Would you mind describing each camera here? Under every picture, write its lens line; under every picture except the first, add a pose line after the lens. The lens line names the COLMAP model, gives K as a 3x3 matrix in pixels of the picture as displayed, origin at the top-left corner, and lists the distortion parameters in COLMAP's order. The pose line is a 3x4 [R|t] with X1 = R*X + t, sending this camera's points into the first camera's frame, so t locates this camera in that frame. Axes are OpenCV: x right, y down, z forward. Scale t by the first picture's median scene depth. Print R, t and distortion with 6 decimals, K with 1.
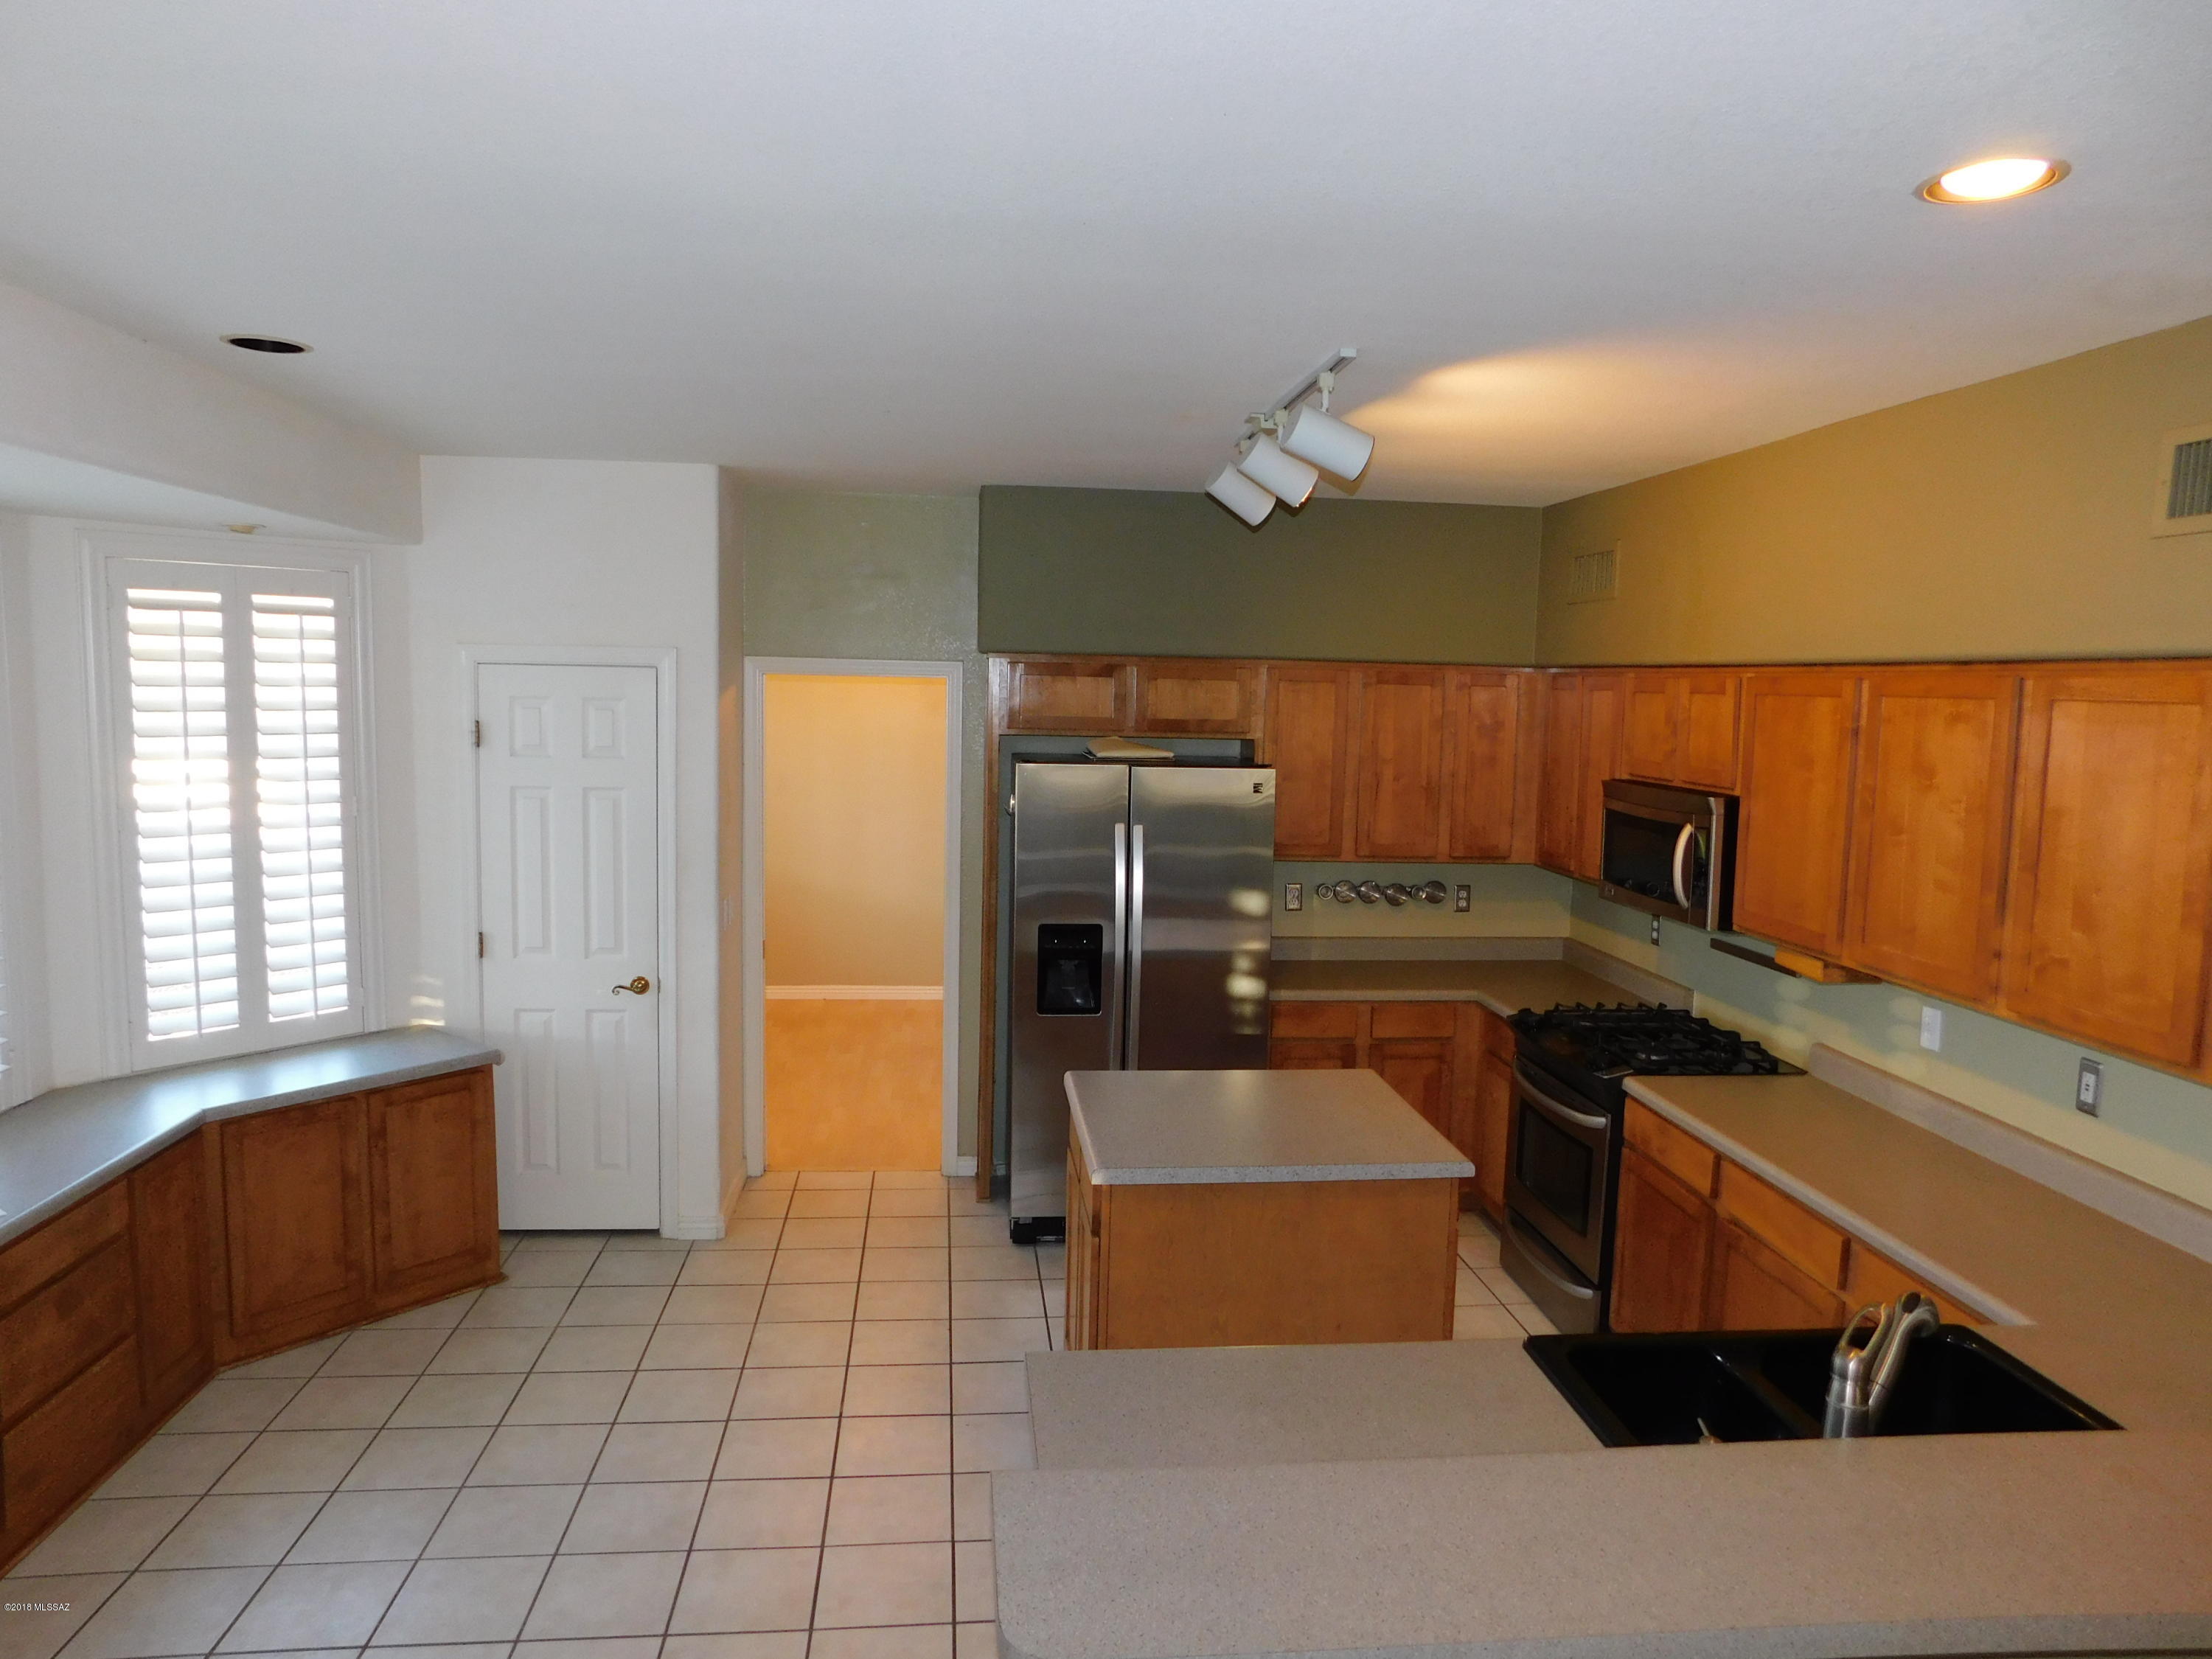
lens RADIAL K [[1466.6, 0, 1097.6], [0, 1466.6, 827.8], [0, 0, 1]] dist [-0.062396, 0.054021]
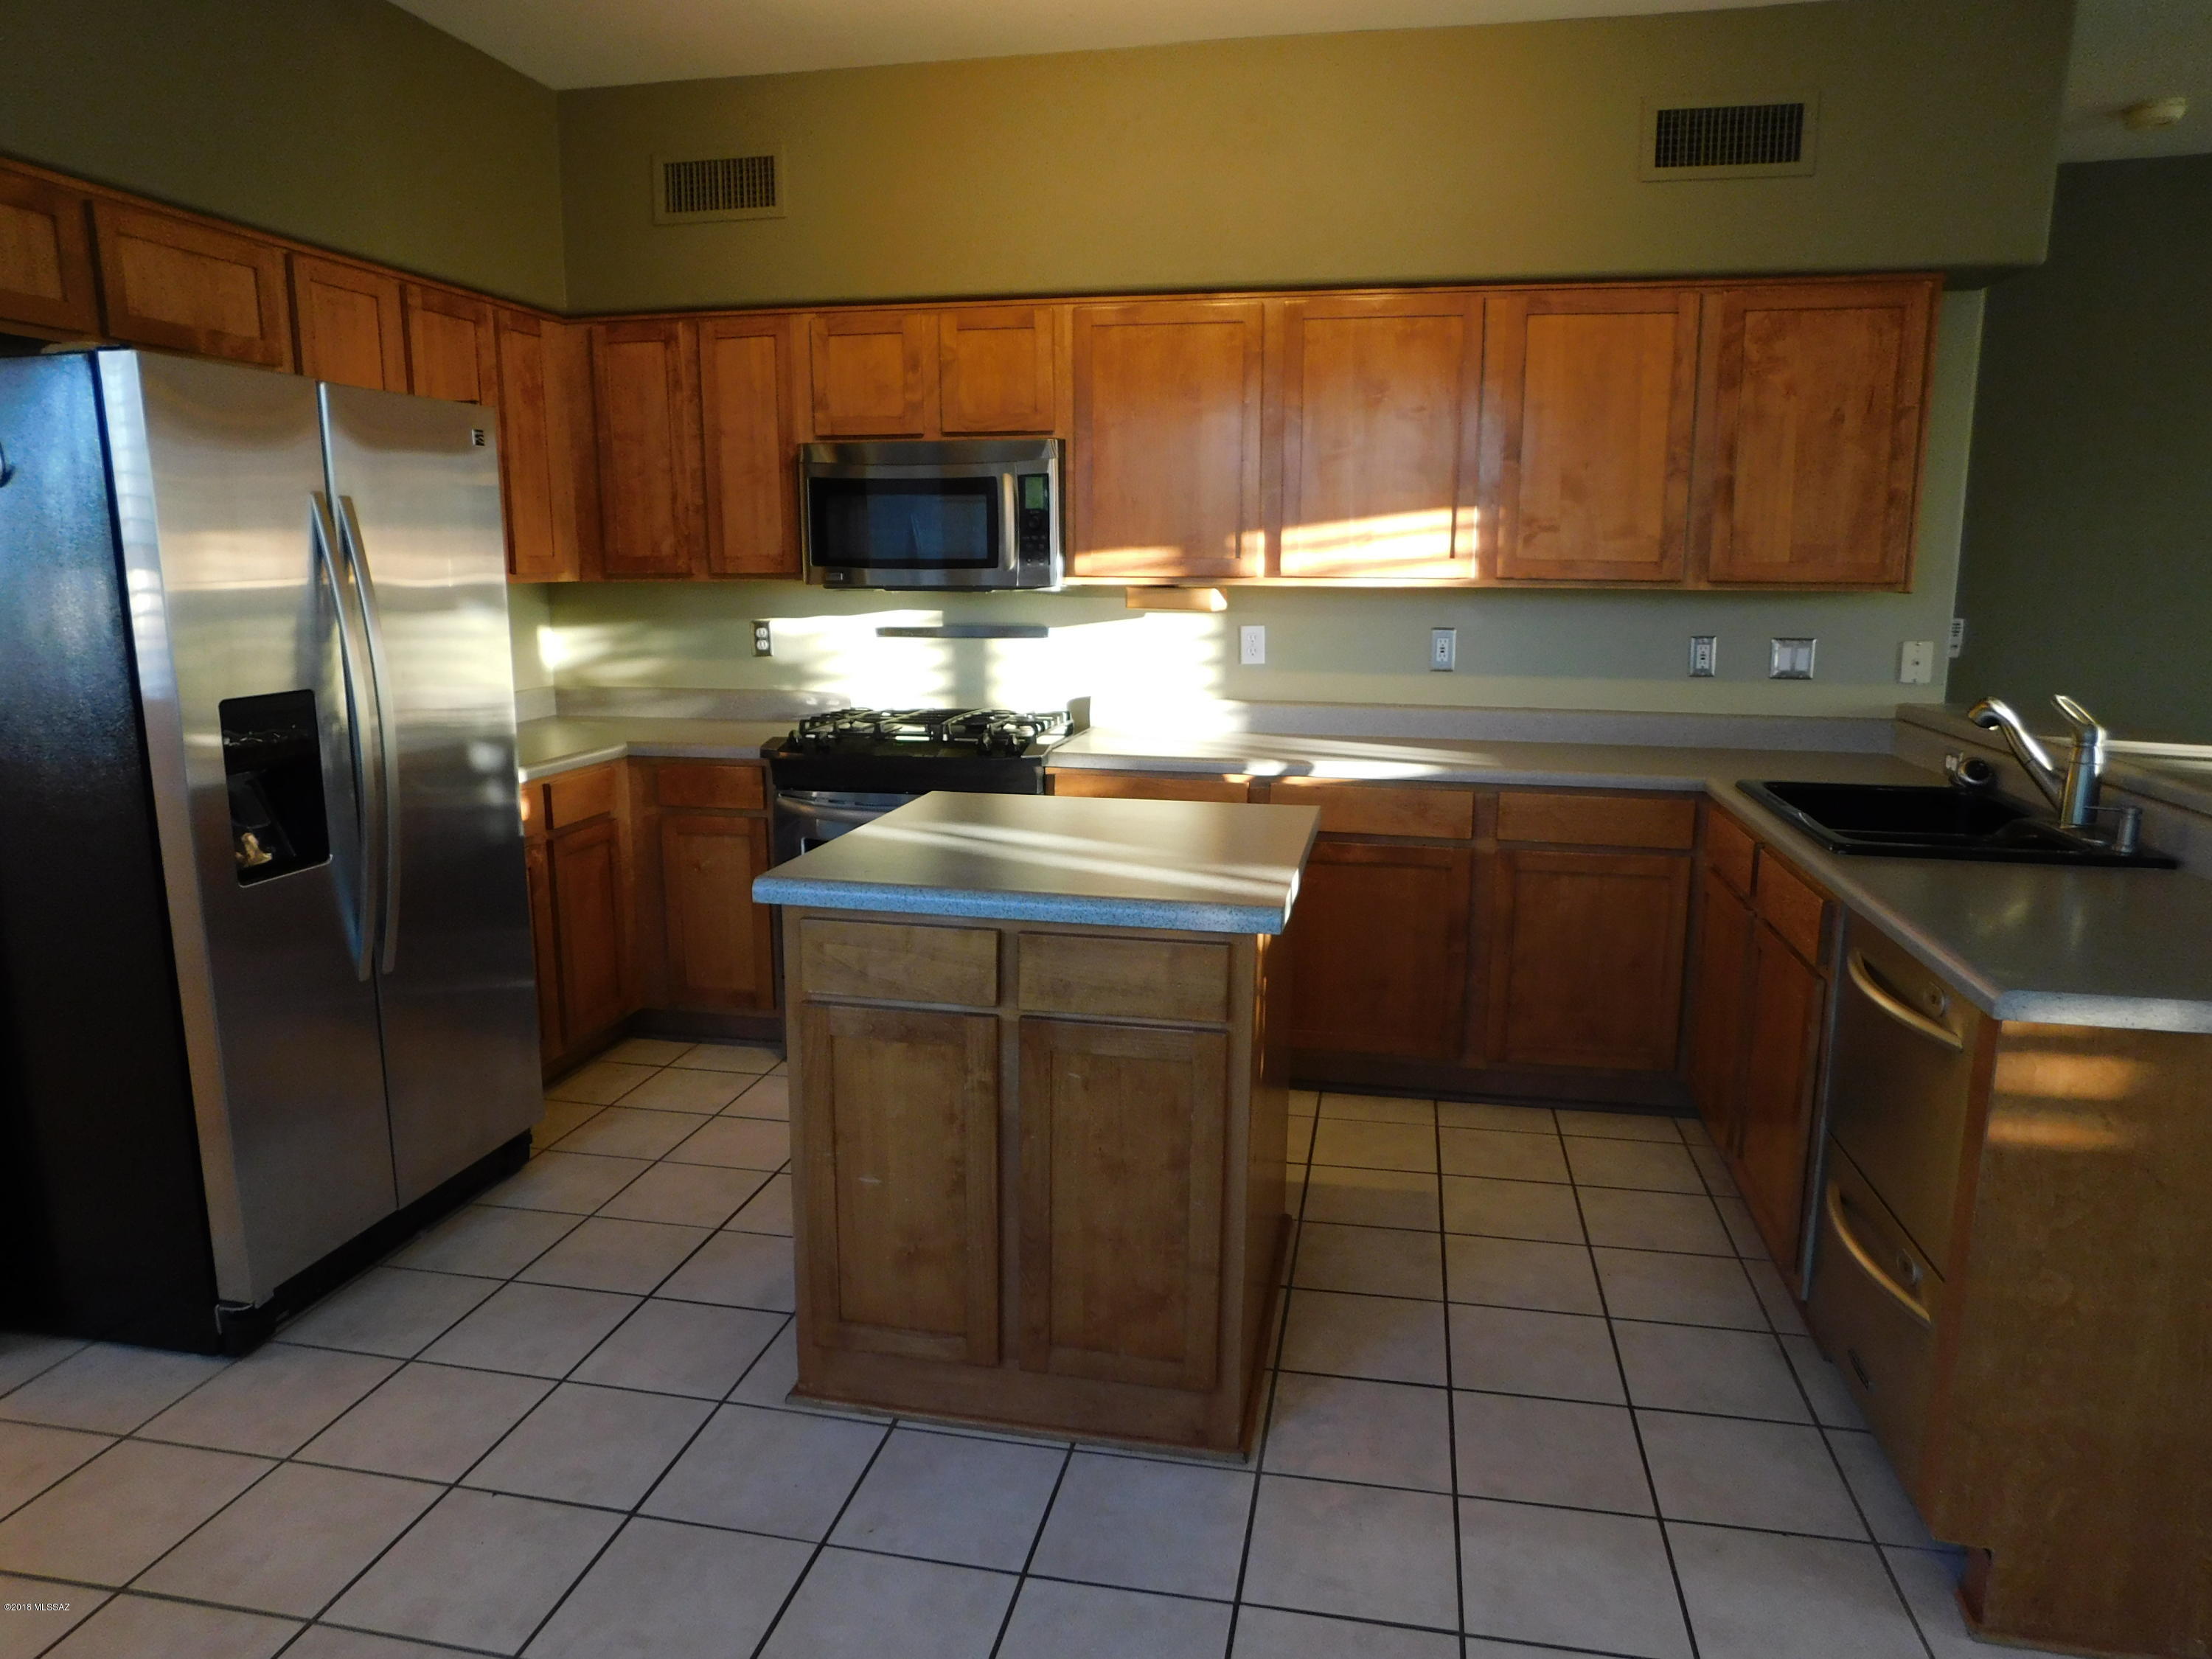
lens RADIAL K [[1474.4, 0, 1106.0], [0, 1474.4, 829.5], [0, 0, 1]] dist [-0.059937, 0.052436]
pose [[0.304375, -0.196103, 0.932148, -0.428913], [0.100098, 0.979746, 0.173432, 0.055873], [-0.947278, 0.040518, 0.317840, 0.598672]]
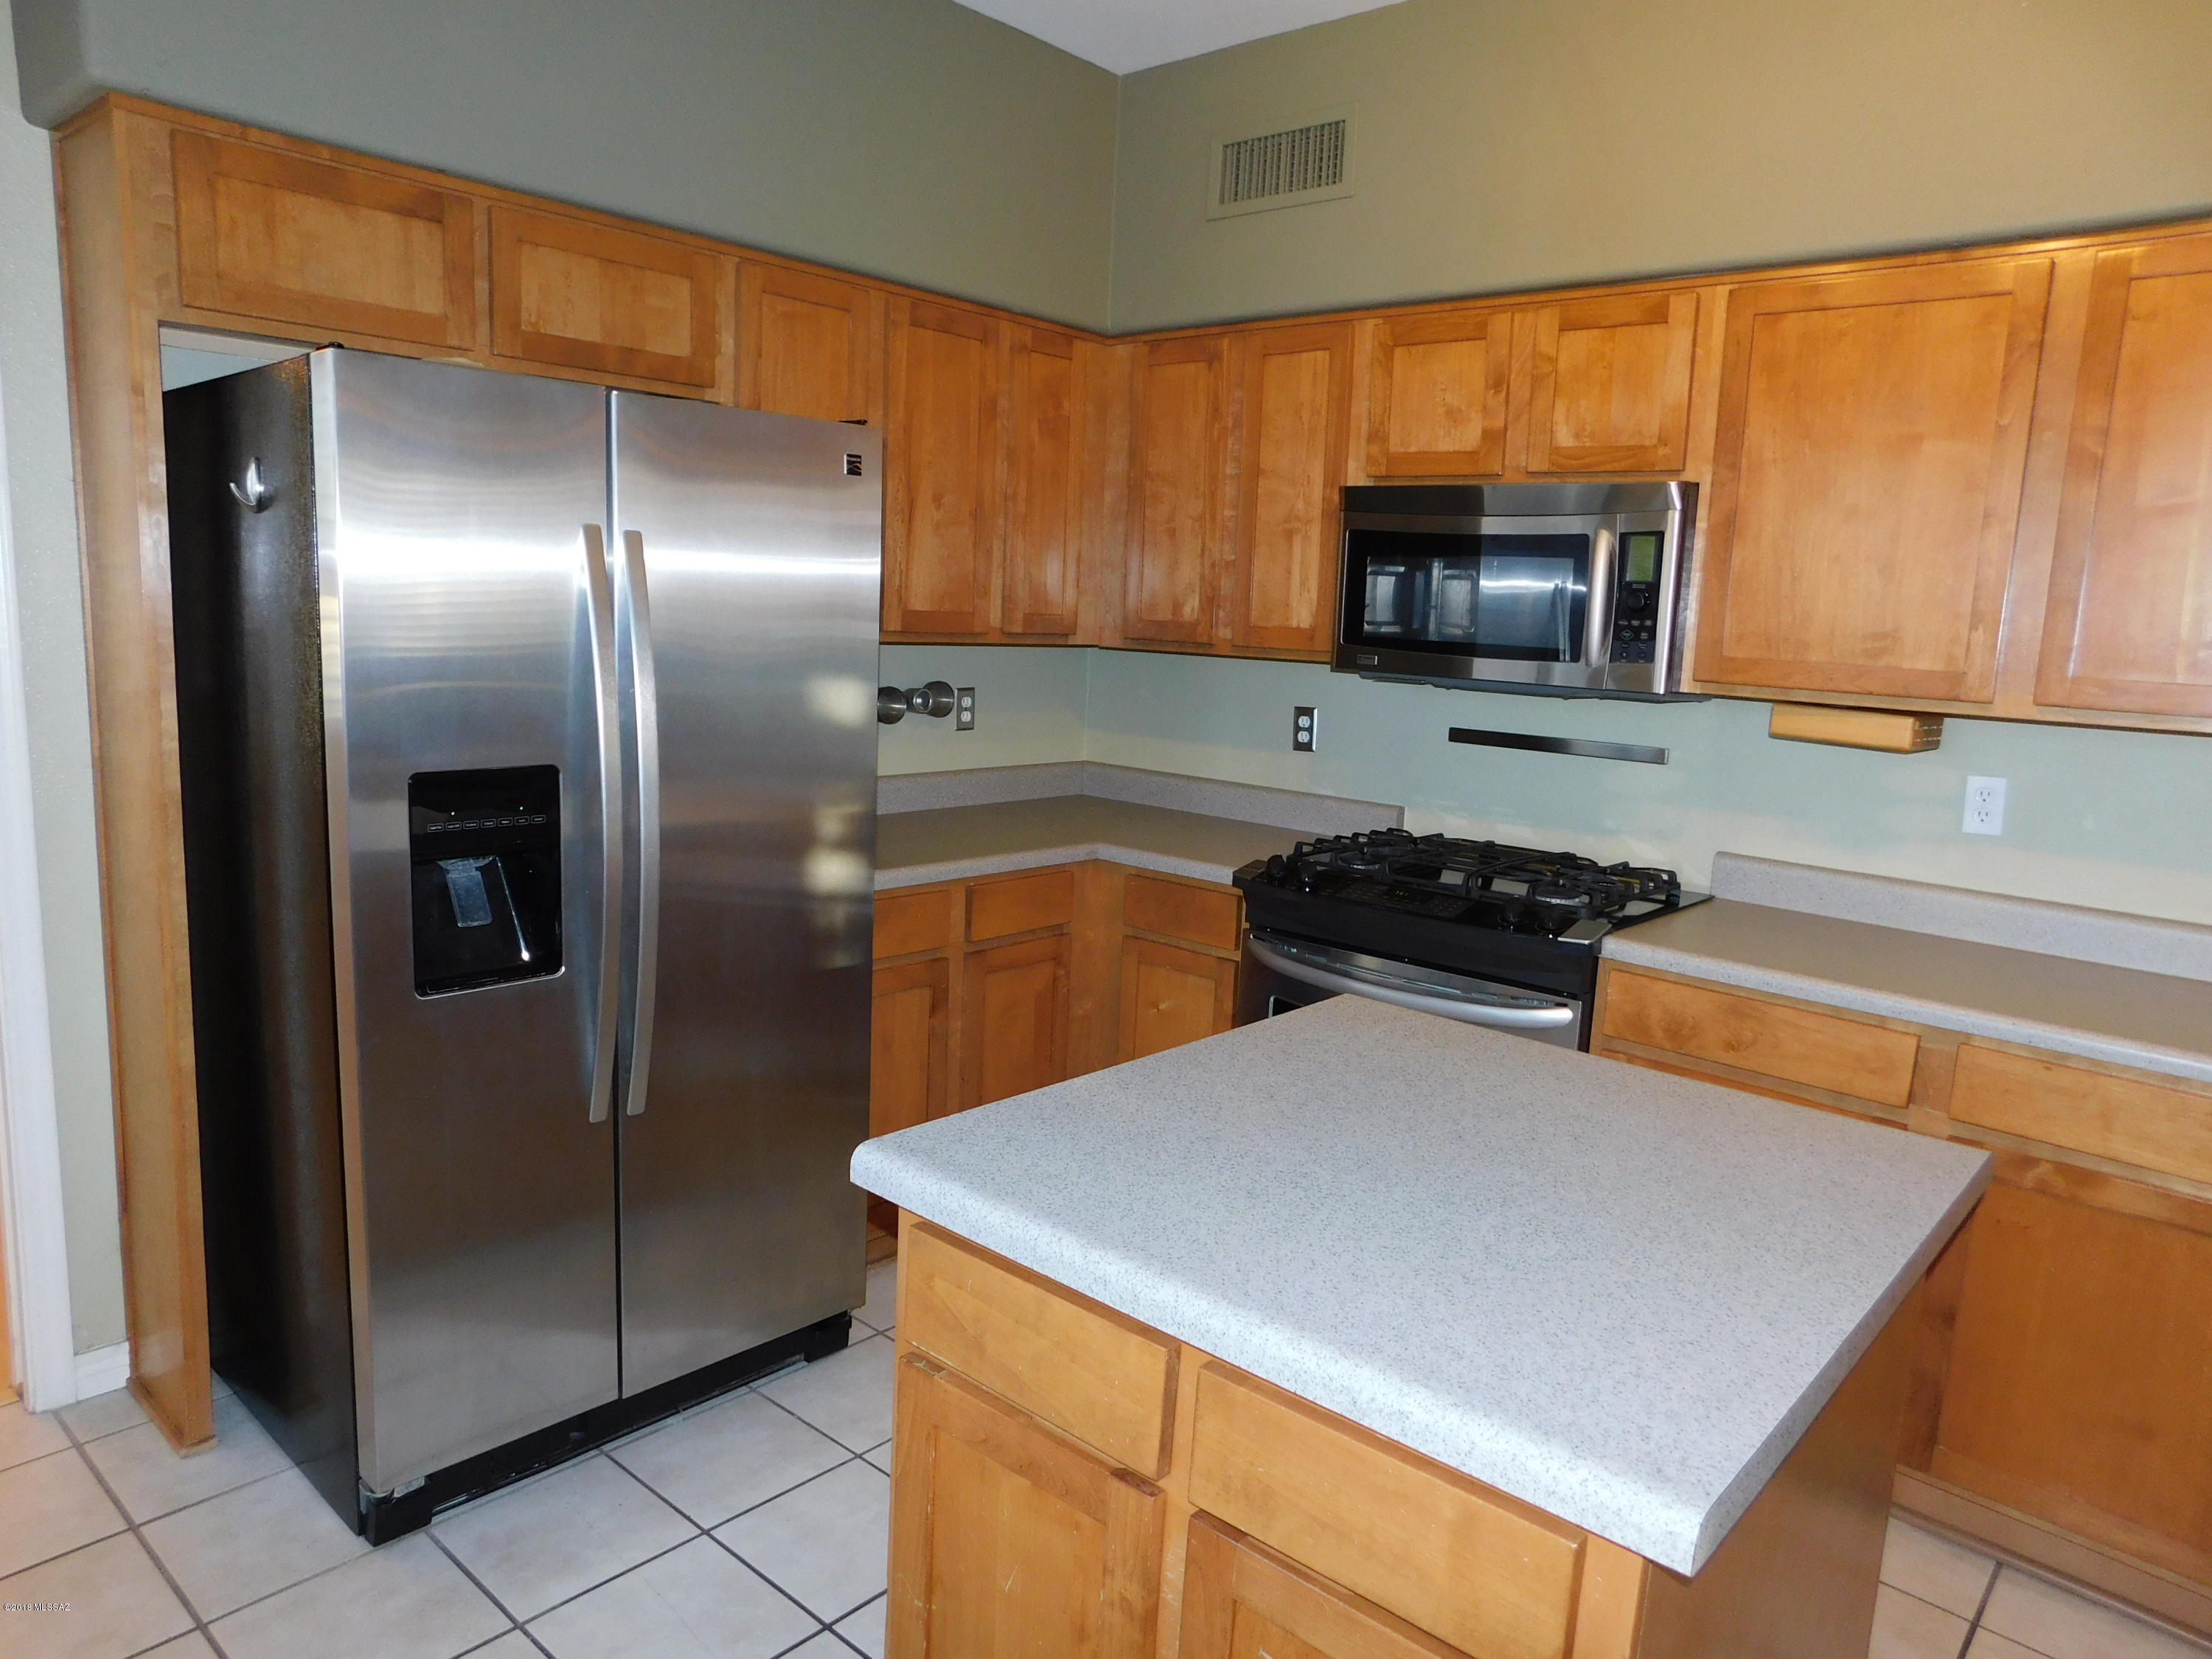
lens RADIAL K [[1474.4, 0, 1106.0], [0, 1474.4, 829.5], [0, 0, 1]] dist [-0.059937, 0.052436]
pose [[0.737150, -0.092230, 0.669405, -0.177473], [0.036953, 0.994661, 0.096351, 0.052044], [-0.674718, -0.046288, 0.736623, 0.608004]]
